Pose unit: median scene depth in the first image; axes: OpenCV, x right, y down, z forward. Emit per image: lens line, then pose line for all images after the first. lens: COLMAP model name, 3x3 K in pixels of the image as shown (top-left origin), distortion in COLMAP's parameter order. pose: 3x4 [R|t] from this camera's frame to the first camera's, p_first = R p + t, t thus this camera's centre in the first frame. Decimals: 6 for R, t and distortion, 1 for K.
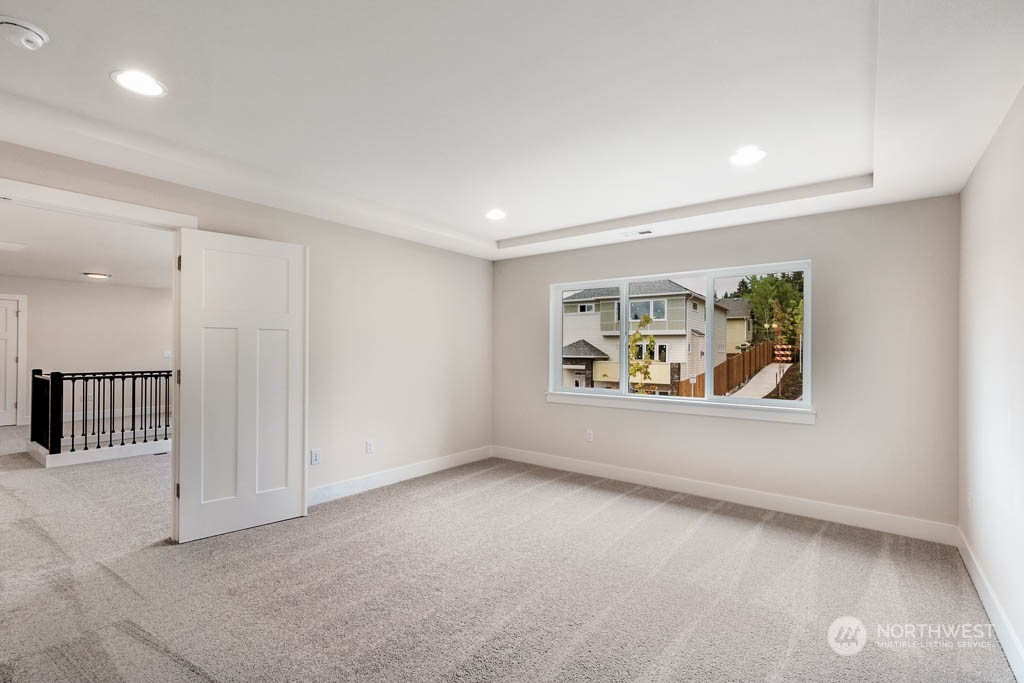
lens RADIAL K [[464.1, 0, 515.2], [0, 464.1, 341.4], [0, 0, 1]] dist [0.008981, -0.000909]
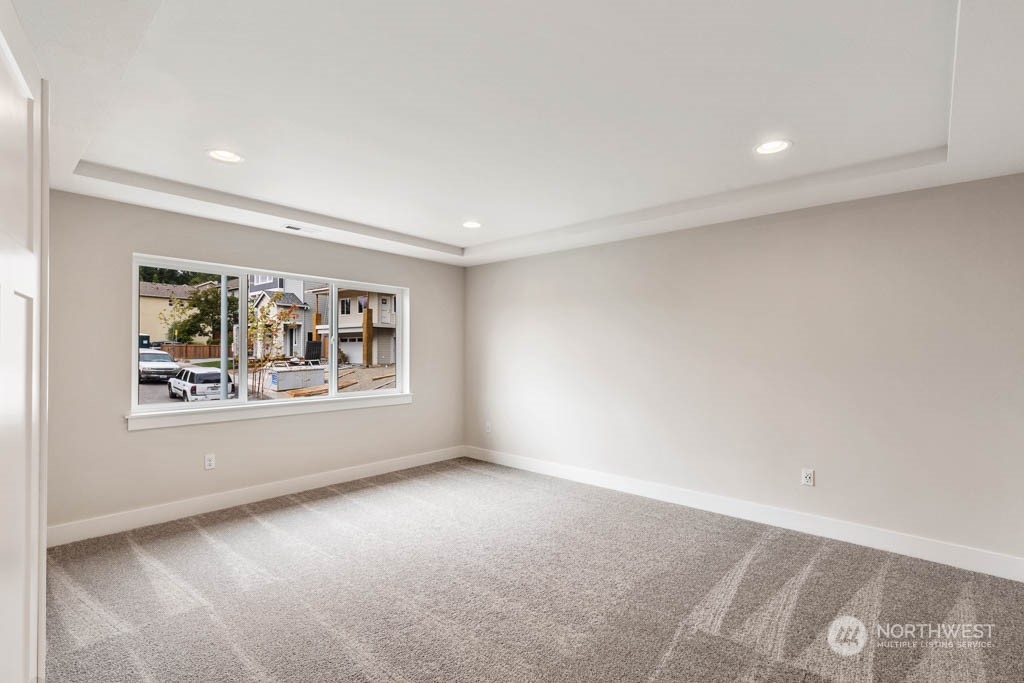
lens RADIAL K [[464.1, 0, 509.3], [0, 464.1, 349.1], [0, 0, 1]] dist [0.008981, -0.000909]
pose [[0.080789, 0.001189, 0.996731, -0.648255], [-0.018221, 0.999834, 0.000284, 0.004723], [-0.996565, -0.018185, 0.080797, 0.490180]]
